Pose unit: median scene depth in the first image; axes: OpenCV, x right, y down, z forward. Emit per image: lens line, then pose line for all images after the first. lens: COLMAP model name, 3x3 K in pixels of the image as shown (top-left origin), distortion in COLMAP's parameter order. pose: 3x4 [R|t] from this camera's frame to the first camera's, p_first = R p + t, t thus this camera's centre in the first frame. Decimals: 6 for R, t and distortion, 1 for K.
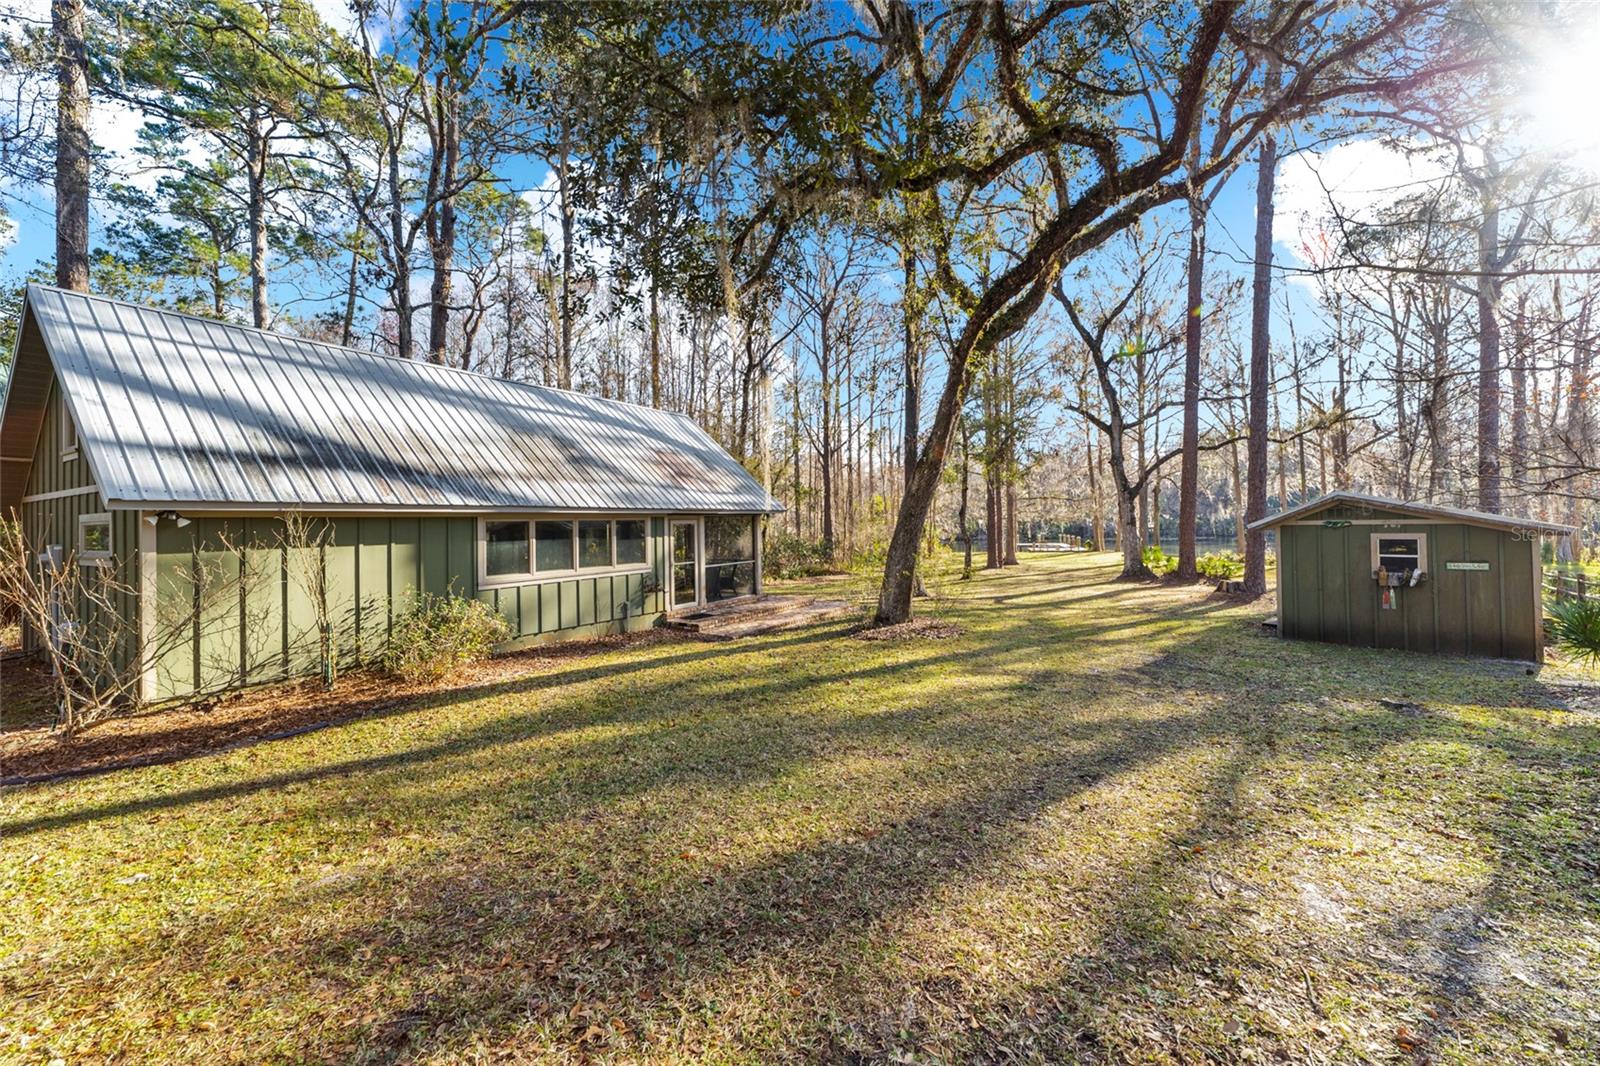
lens RADIAL K [[618.1, 0, 797.1], [0, 618.1, 535.2], [0, 0, 1]] dist [-0.012149, 0.008365]
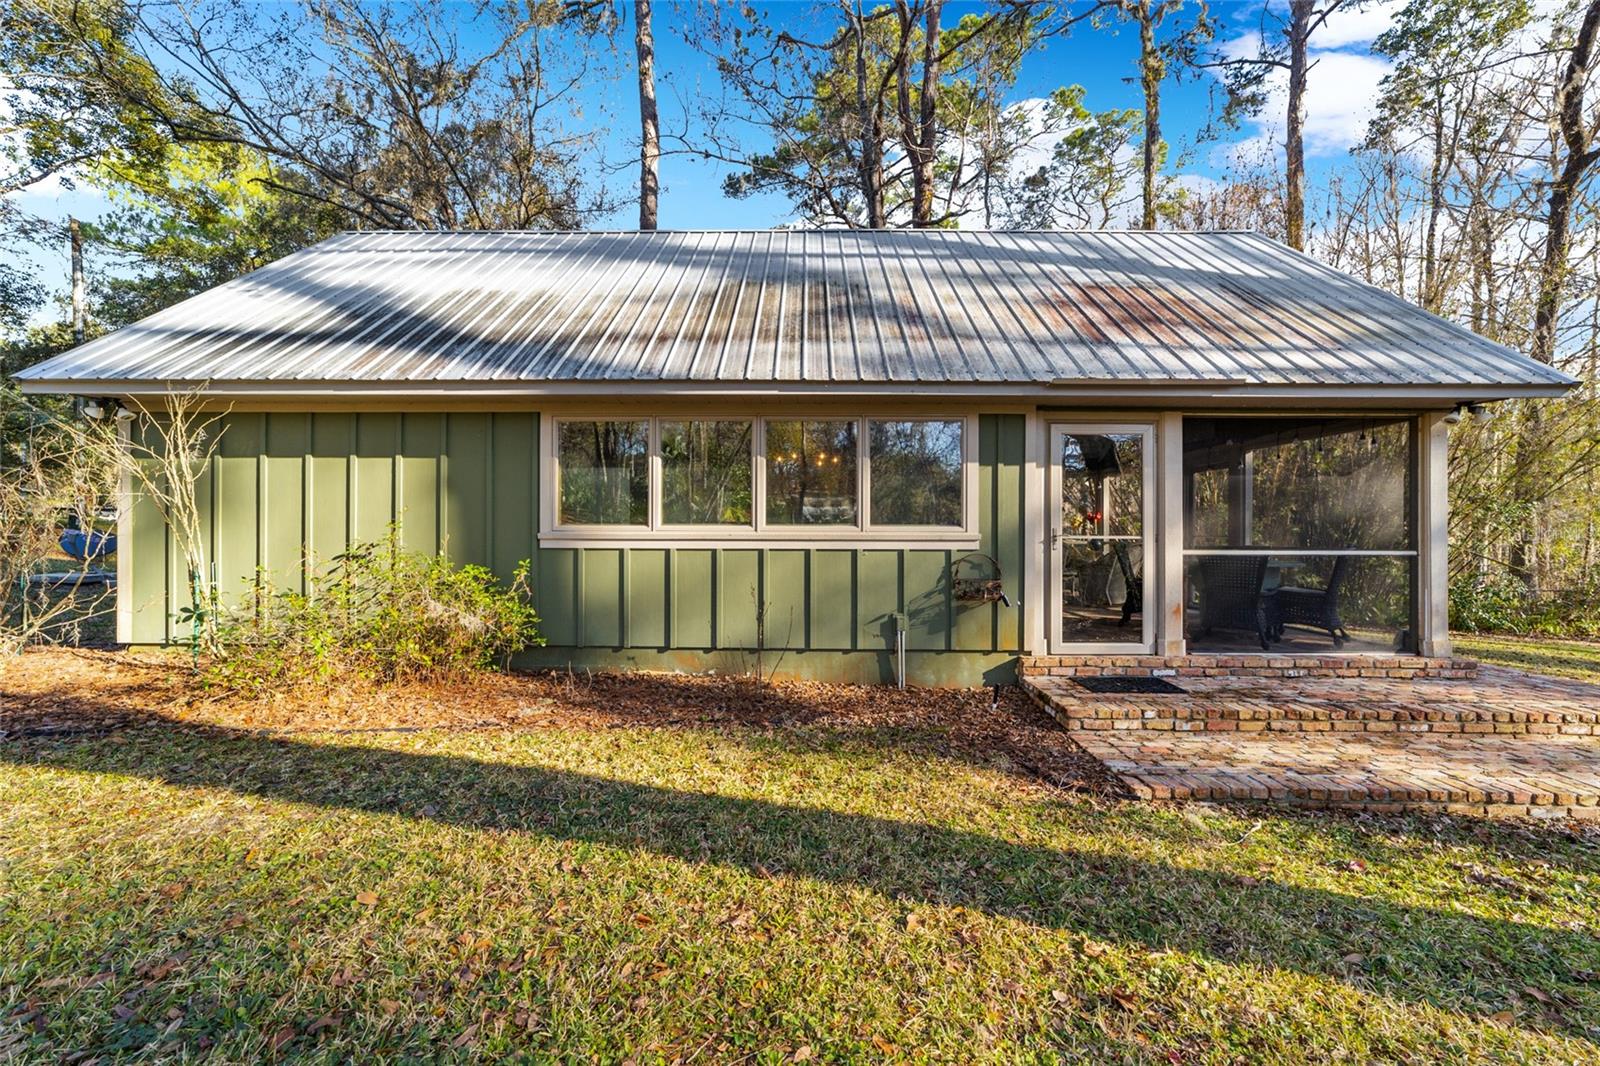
lens RADIAL K [[618.1, 0, 797.1], [0, 618.1, 535.2], [0, 0, 1]] dist [-0.012149, 0.008365]
pose [[0.542852, 0.042402, -0.838757, 0.040414], [-0.034937, 0.999000, 0.027892, 0.041467], [0.839101, 0.014163, 0.543791, 0.668091]]
